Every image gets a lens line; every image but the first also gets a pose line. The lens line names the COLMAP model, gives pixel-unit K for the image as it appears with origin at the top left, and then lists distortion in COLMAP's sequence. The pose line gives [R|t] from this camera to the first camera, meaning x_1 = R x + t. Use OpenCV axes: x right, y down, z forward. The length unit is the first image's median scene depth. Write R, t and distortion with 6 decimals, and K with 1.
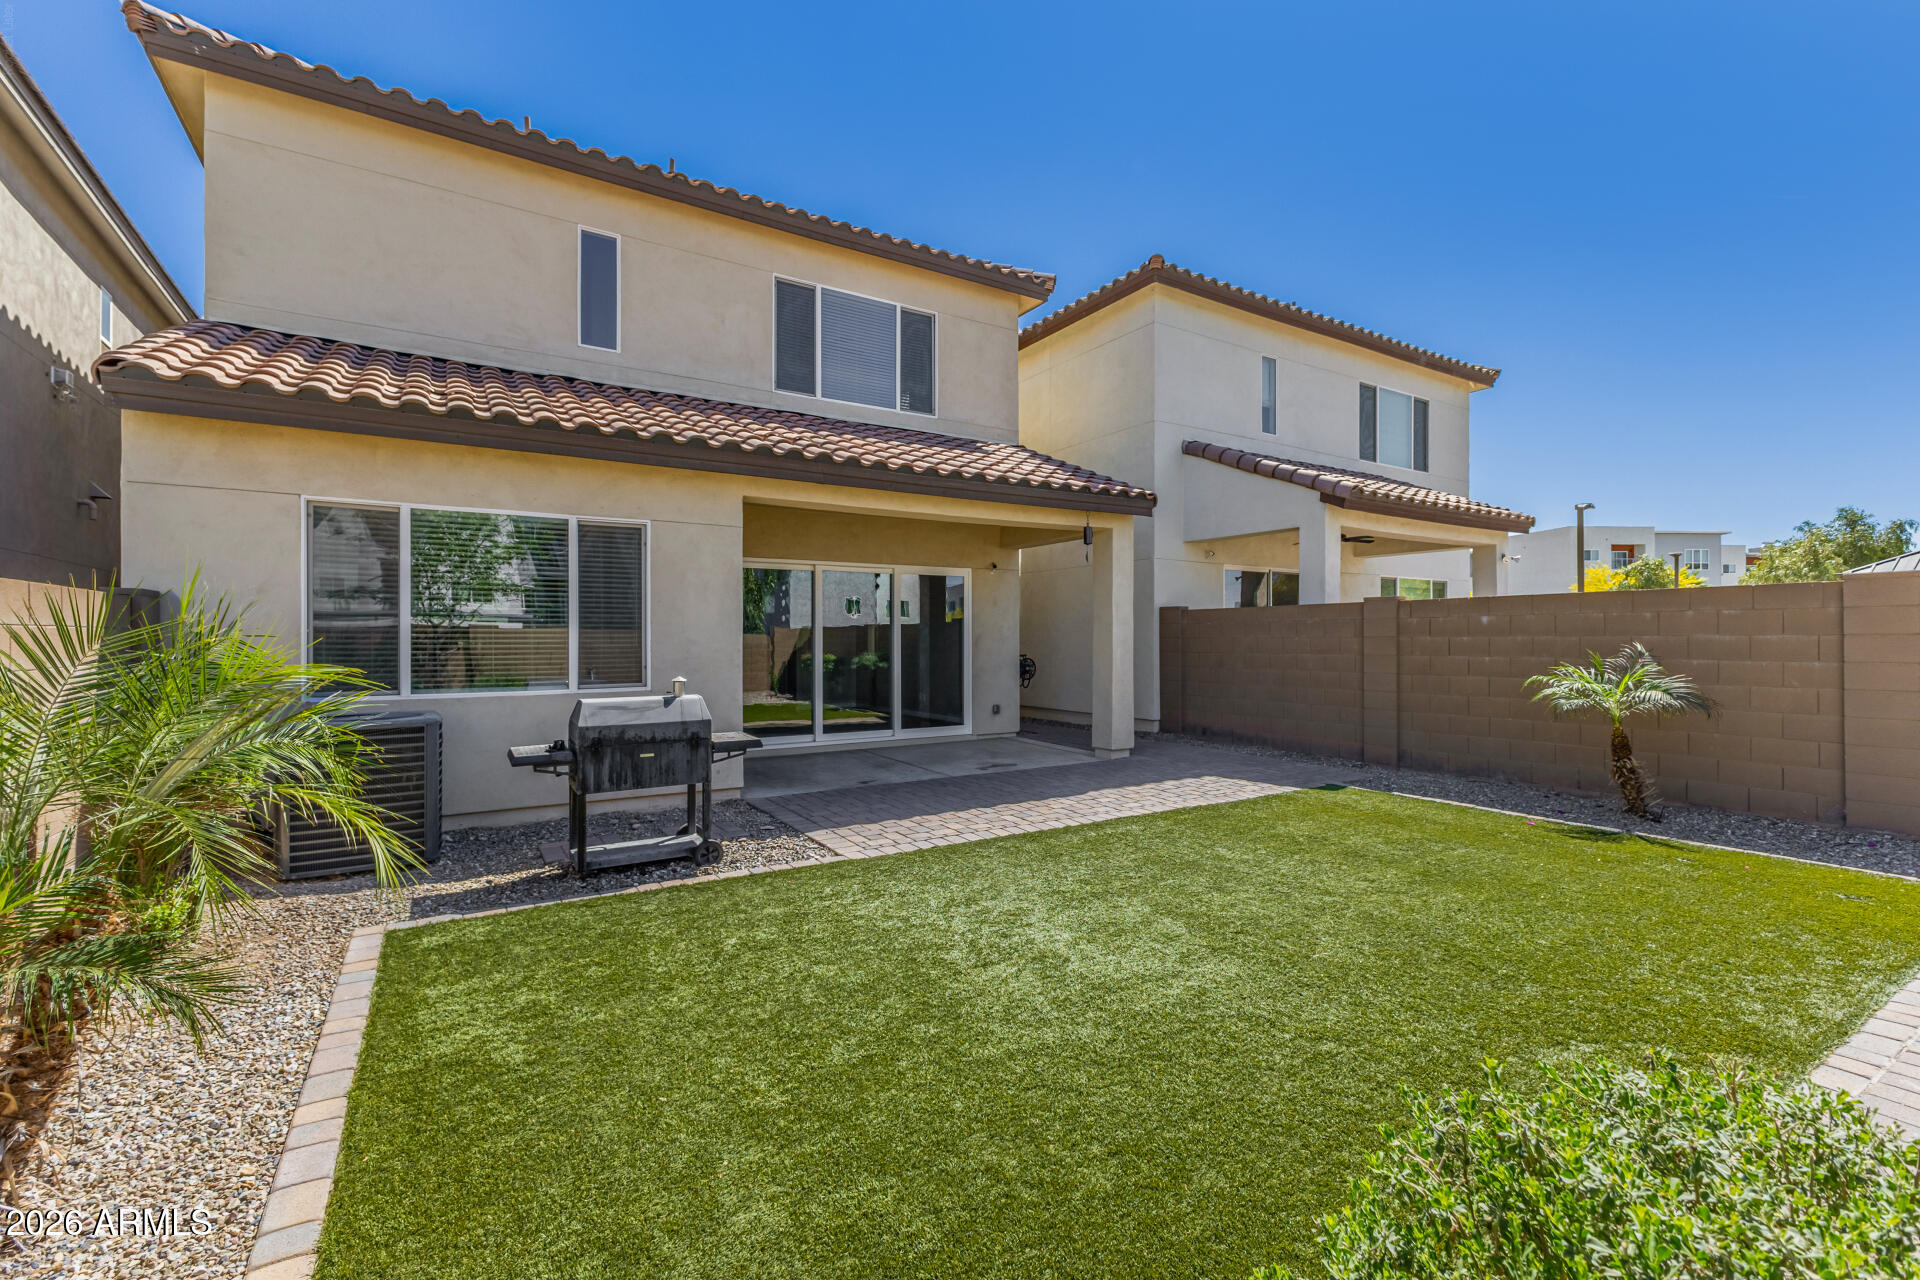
lens RADIAL K [[841.7, 0, 967.3], [0, 841.7, 633.3], [0, 0, 1]] dist [0.008342, -0.001059]
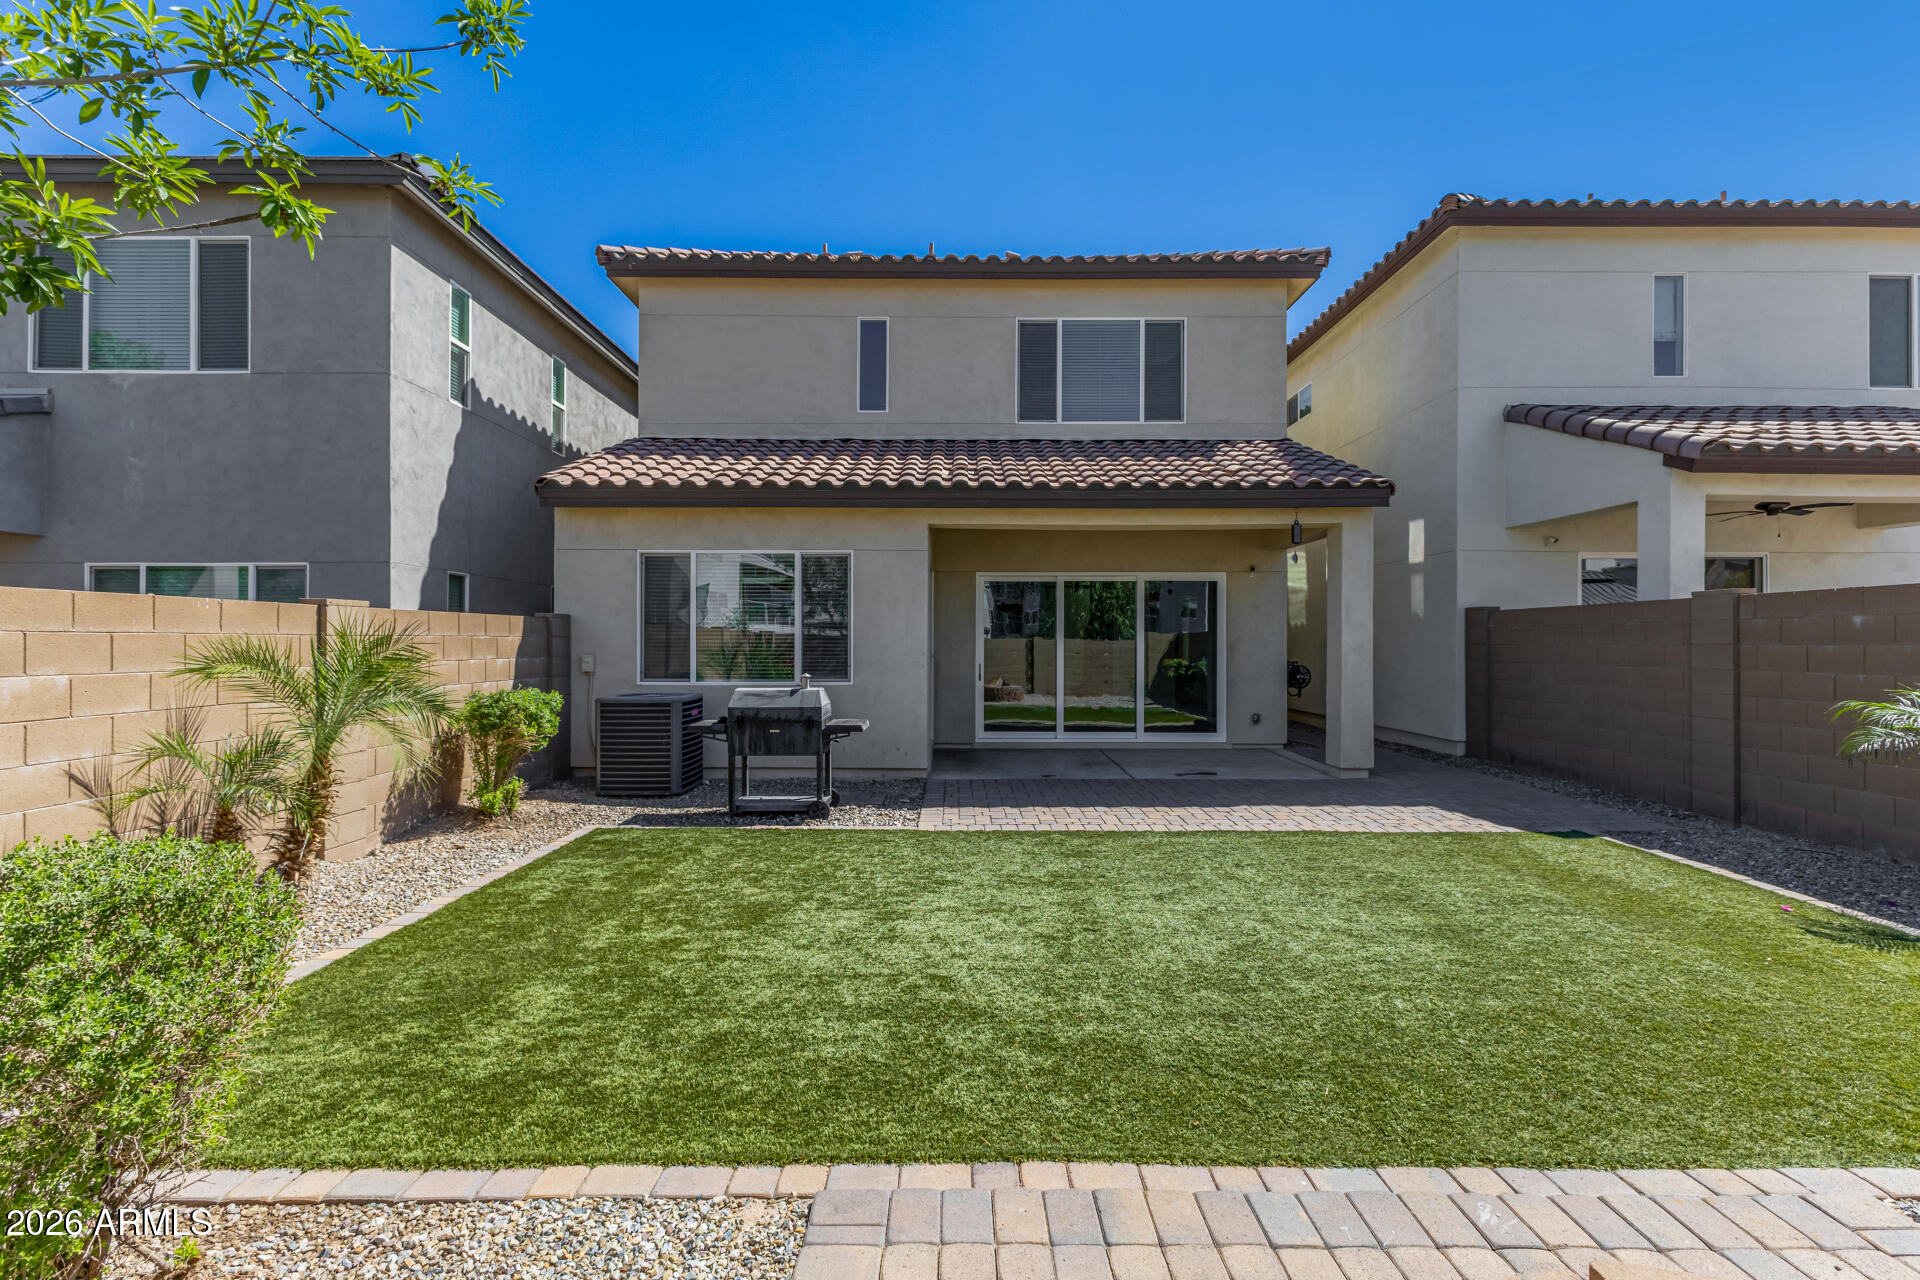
lens RADIAL K [[841.7, 0, 959.9], [0, 841.7, 636.1], [0, 0, 1]] dist [0.008342, -0.001059]
pose [[0.840902, -0.001251, -0.541187, 0.315369], [0.000742, 0.999999, -0.001159, -0.002533], [0.541188, 0.000573, 0.840902, 0.016834]]
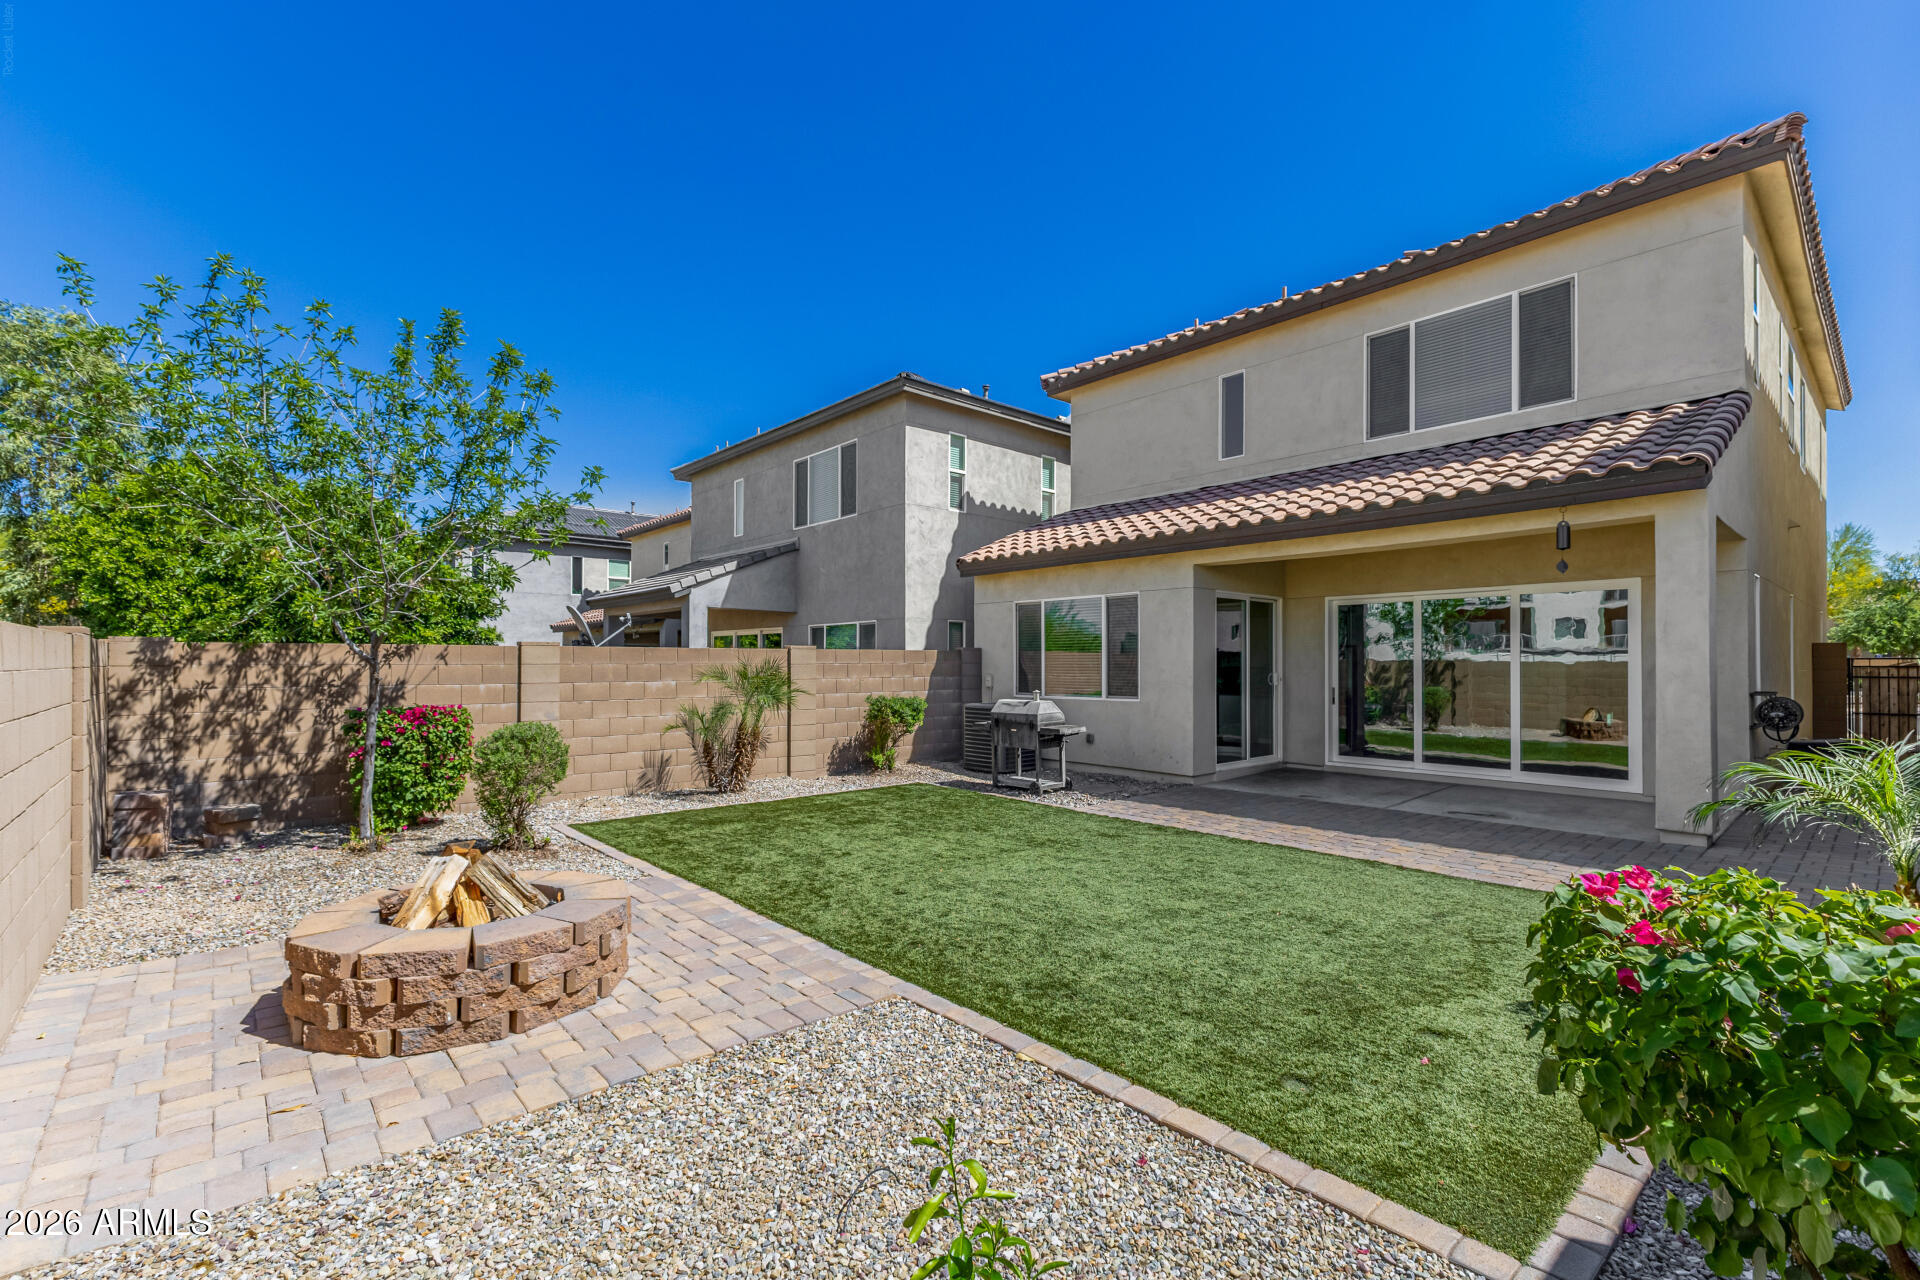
lens RADIAL K [[841.7, 0, 948.1], [0, 841.7, 660.1], [0, 0, 1]] dist [0.008342, -0.001059]
pose [[0.139778, -0.002708, -0.990179, 0.785988], [0.007161, 0.999973, -0.001724, -0.005996], [0.990157, -0.006850, 0.139794, 0.310117]]
